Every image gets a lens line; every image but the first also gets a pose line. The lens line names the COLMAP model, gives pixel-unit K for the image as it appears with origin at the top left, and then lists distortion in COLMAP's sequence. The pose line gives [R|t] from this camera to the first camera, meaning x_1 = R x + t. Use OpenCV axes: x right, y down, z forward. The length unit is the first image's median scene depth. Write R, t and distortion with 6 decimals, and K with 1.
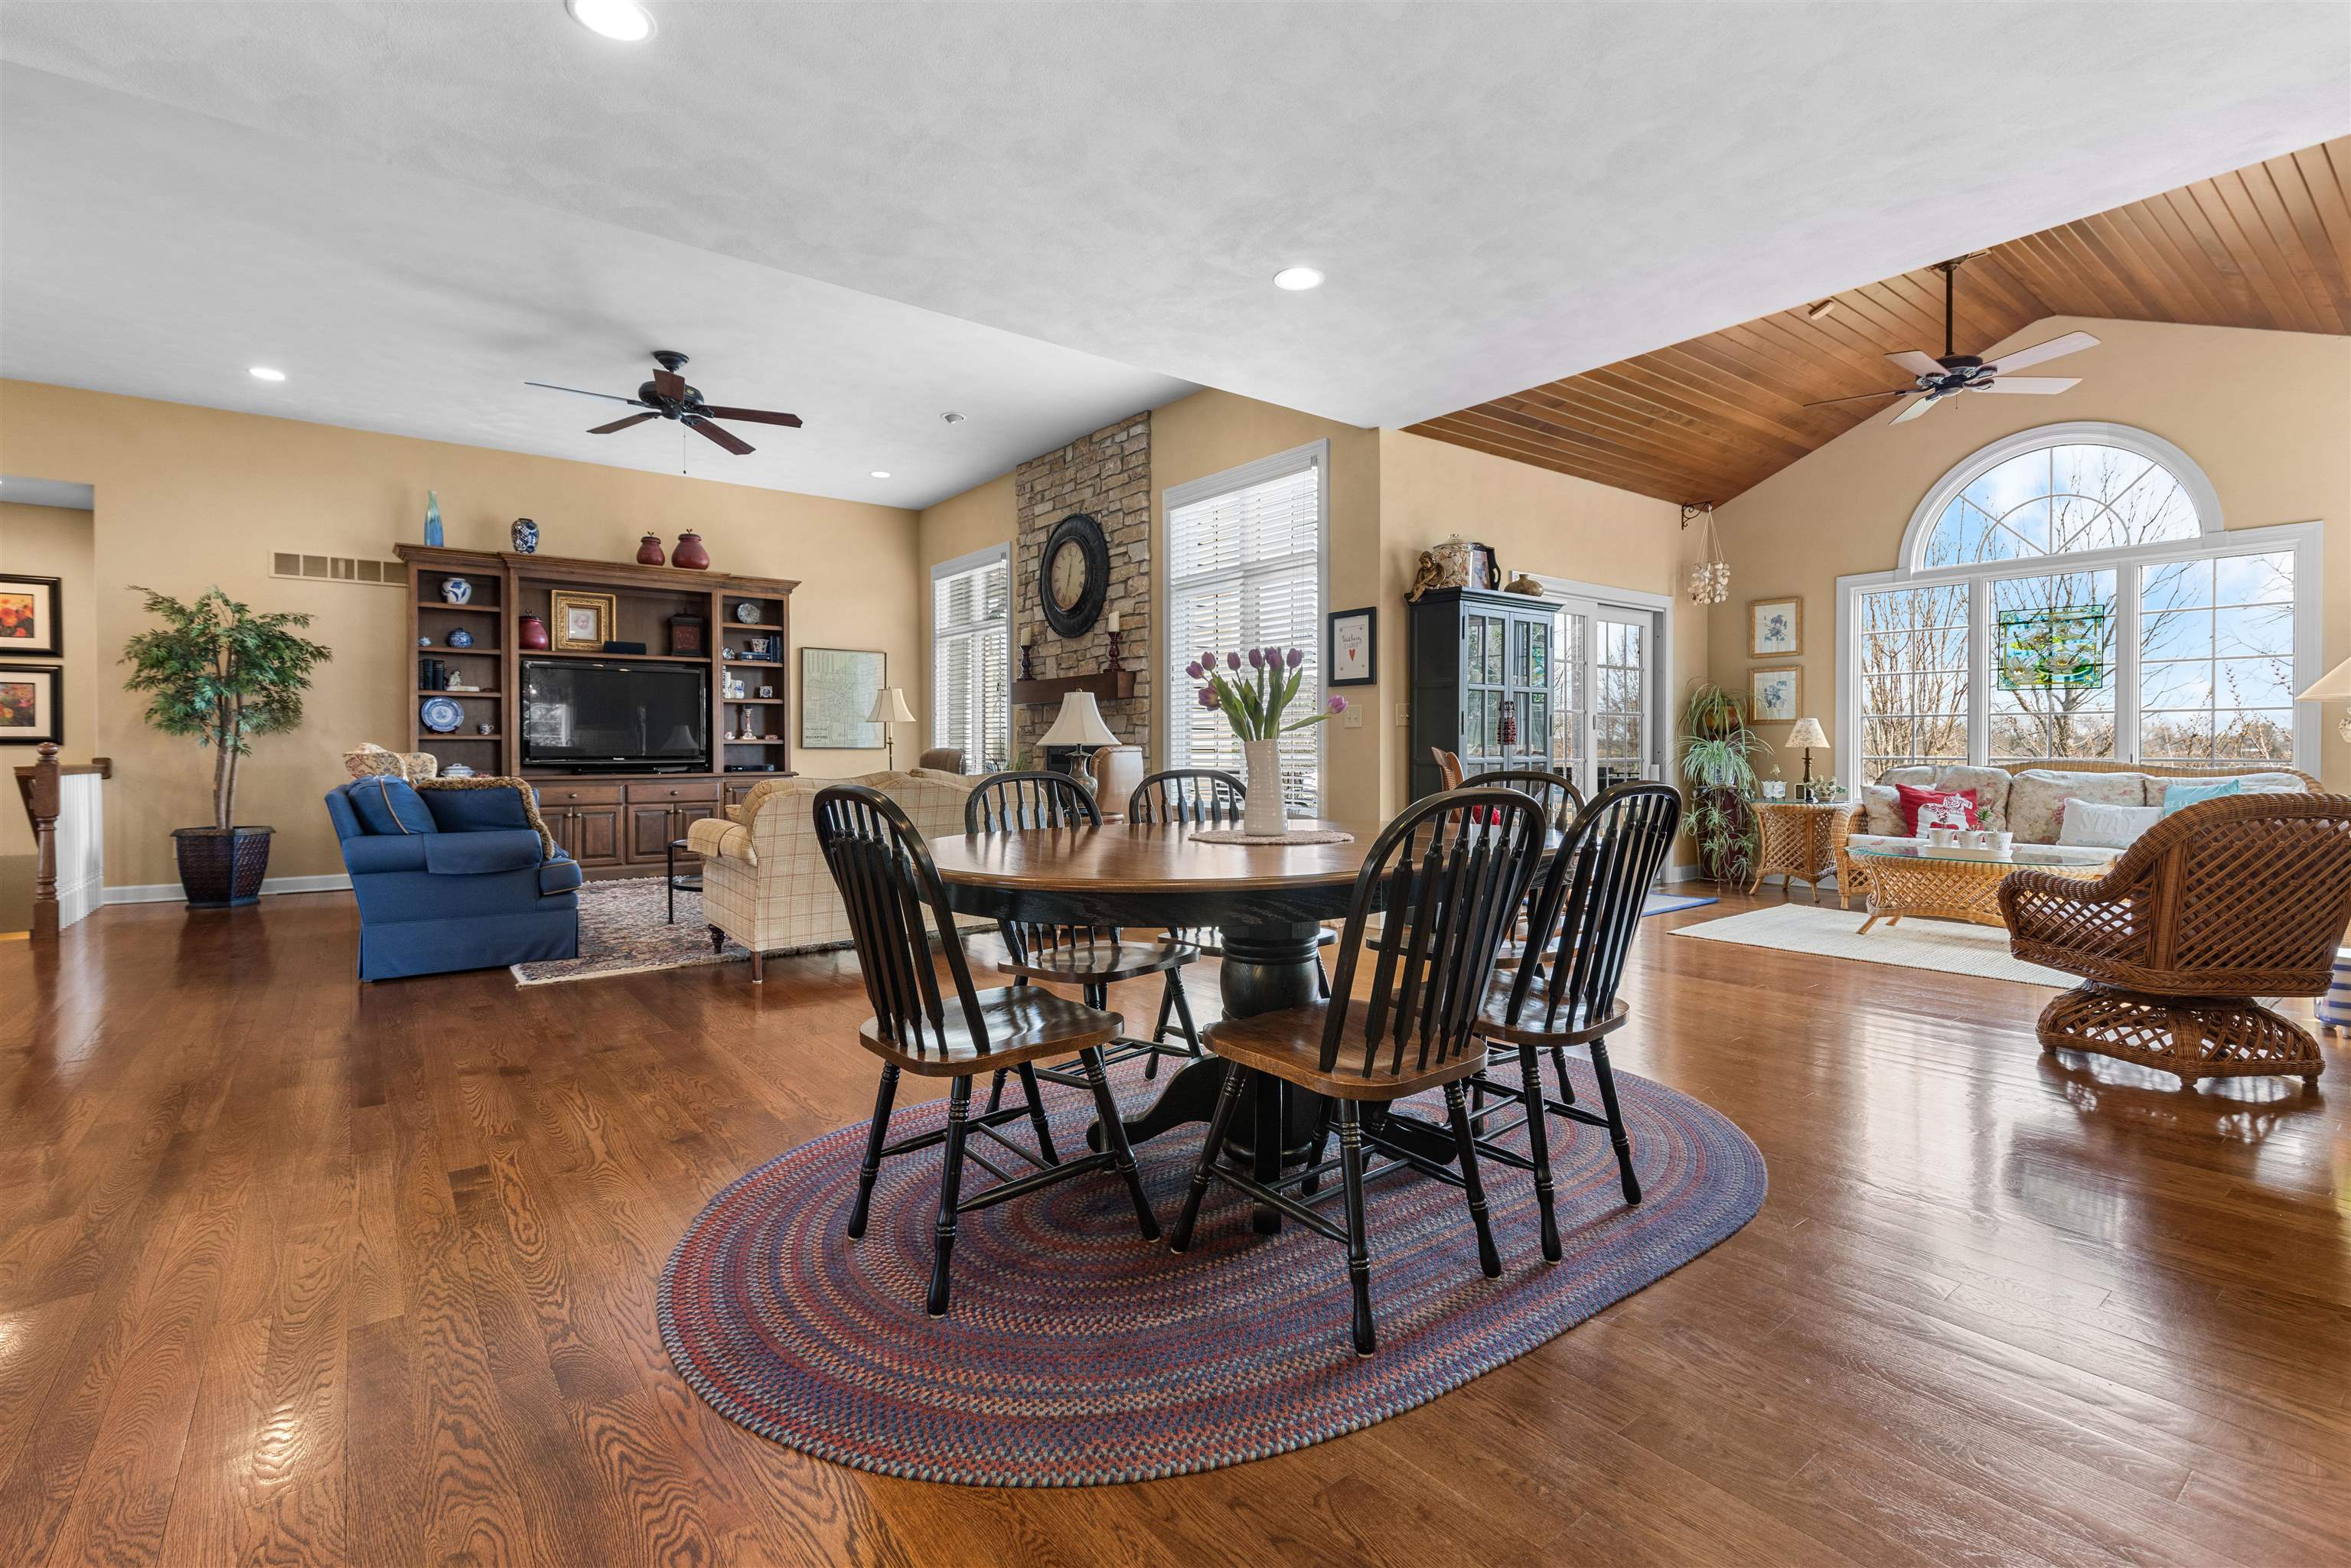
lens RADIAL K [[1064.4, 0, 1175.2], [0, 1064.4, 768.7], [0, 0, 1]] dist [0.002422, 0.000113]
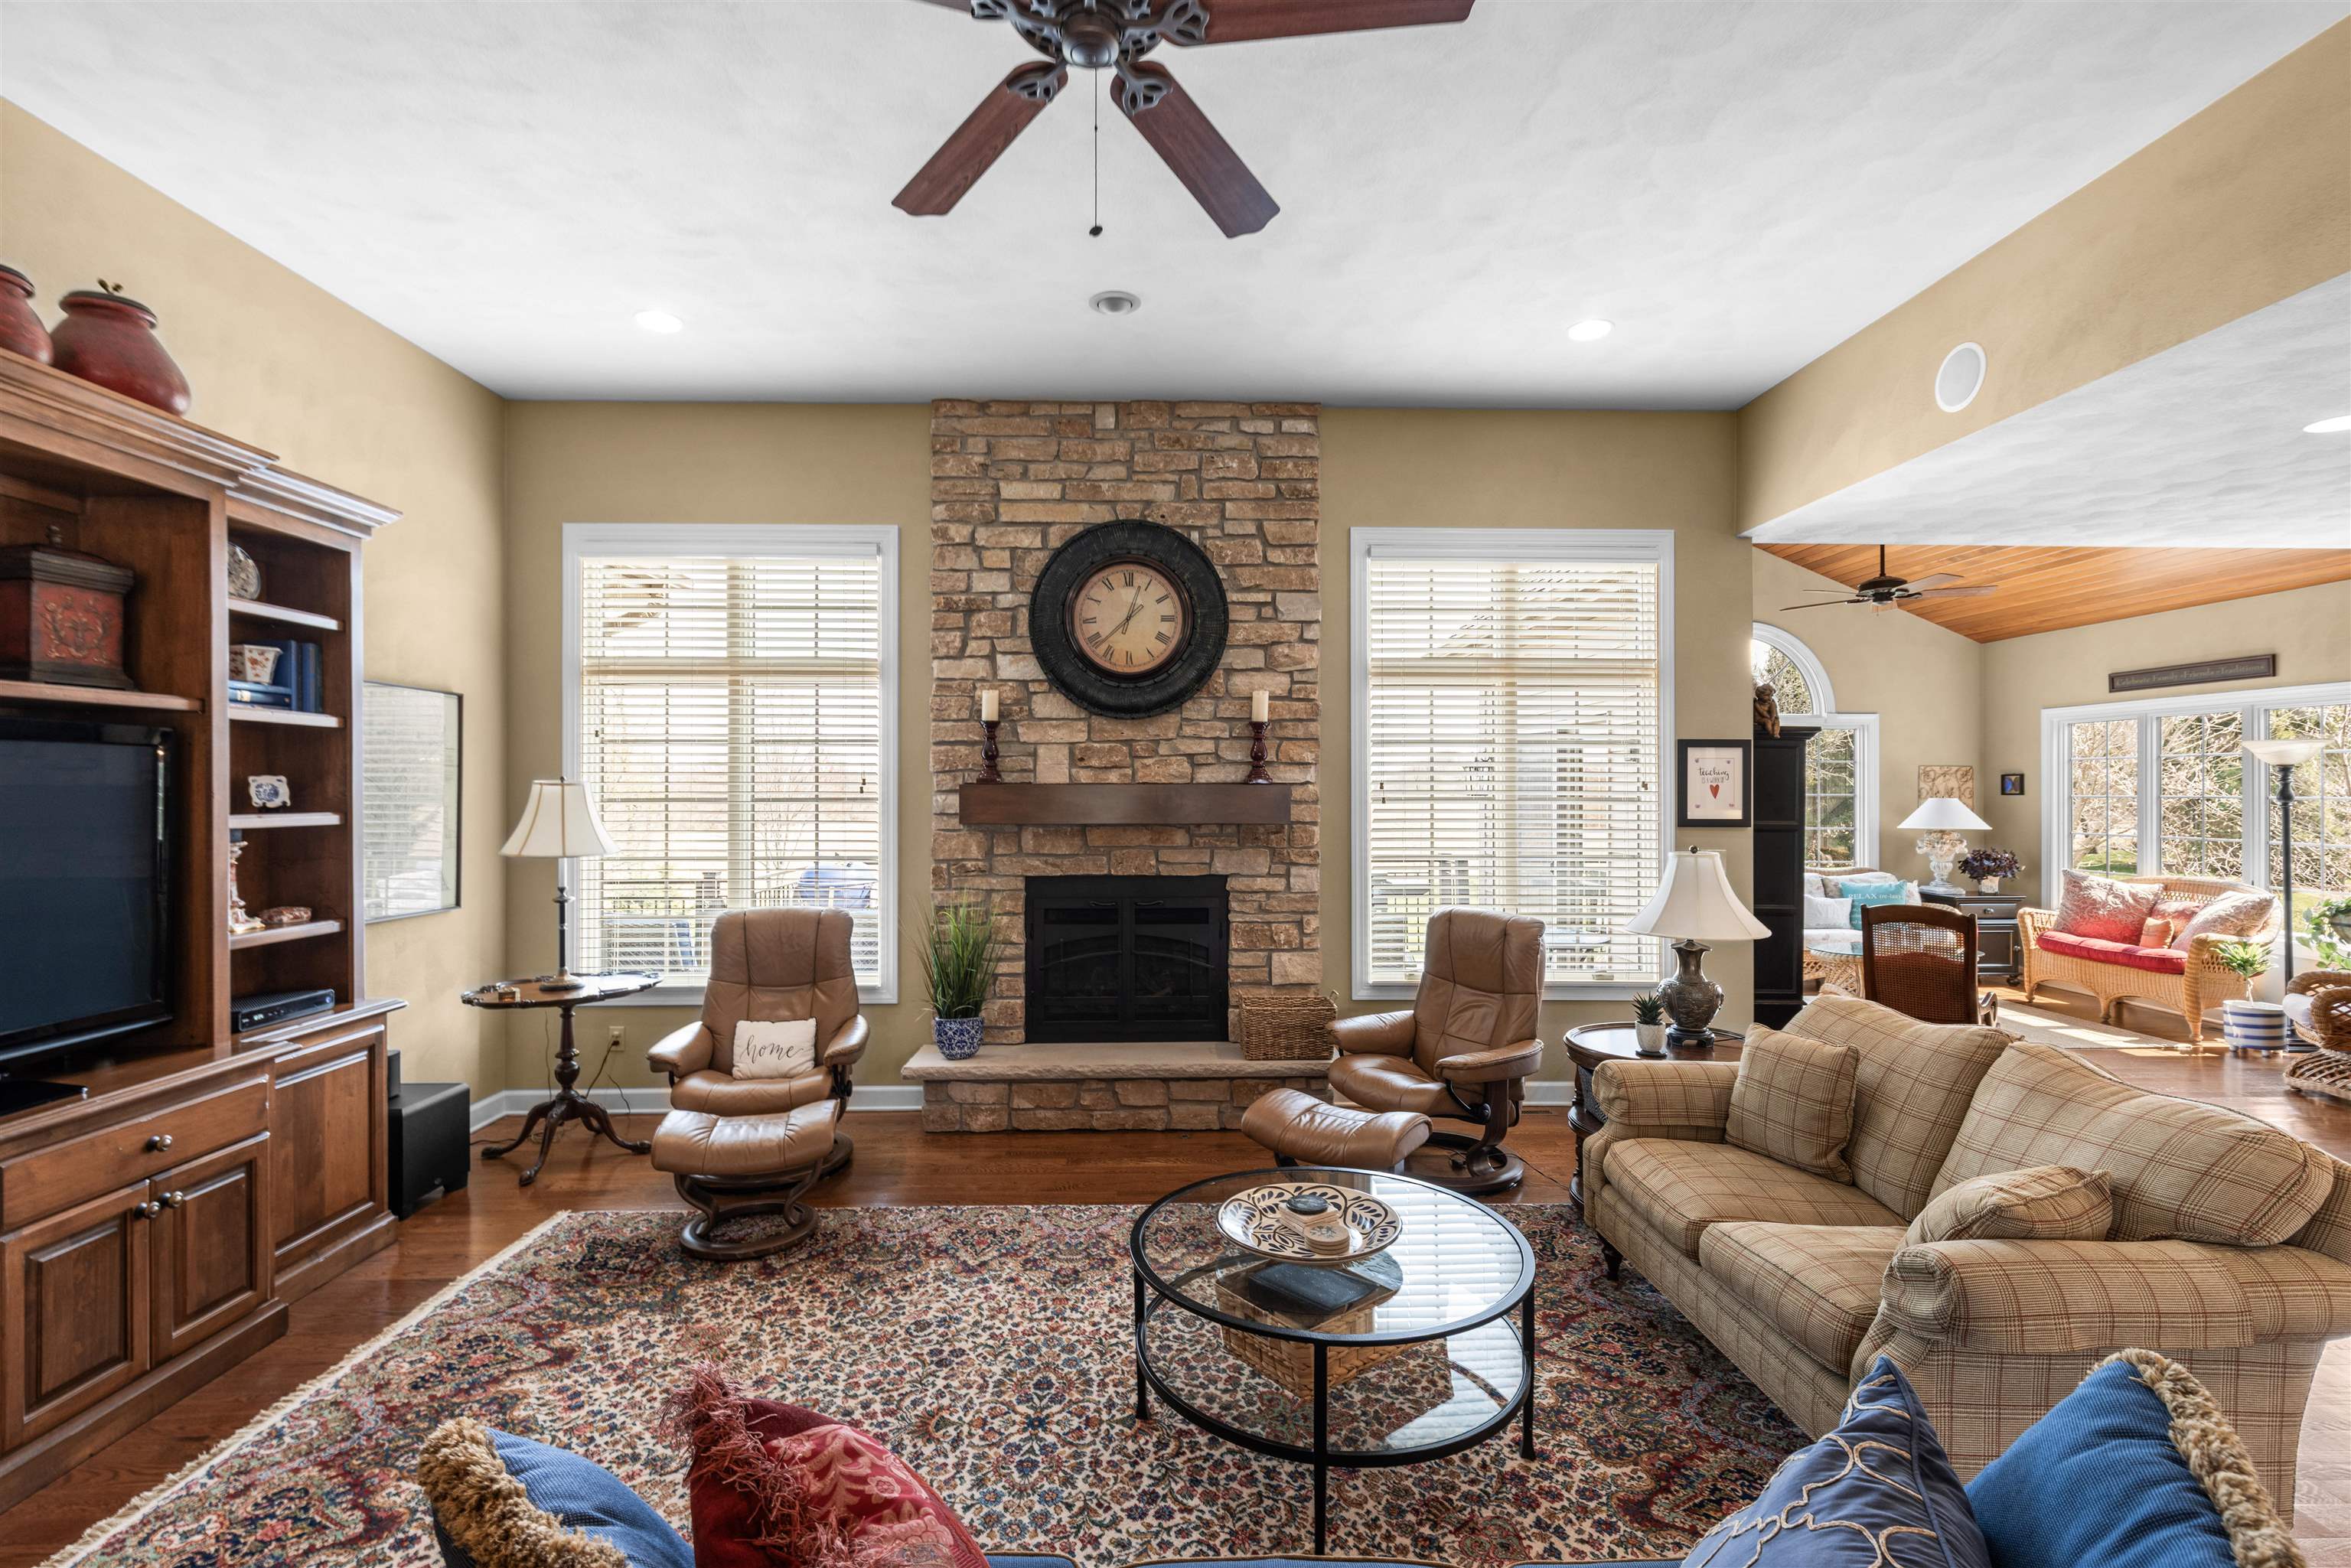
lens RADIAL K [[1064.4, 0, 1175.2], [0, 1064.4, 788.6], [0, 0, 1]] dist [0.002422, 0.000113]
pose [[0.589278, 0.002996, 0.807925, -0.594782], [0.009622, 0.999896, -0.010725, -0.078707], [-0.807873, 0.014094, 0.589188, 0.637576]]
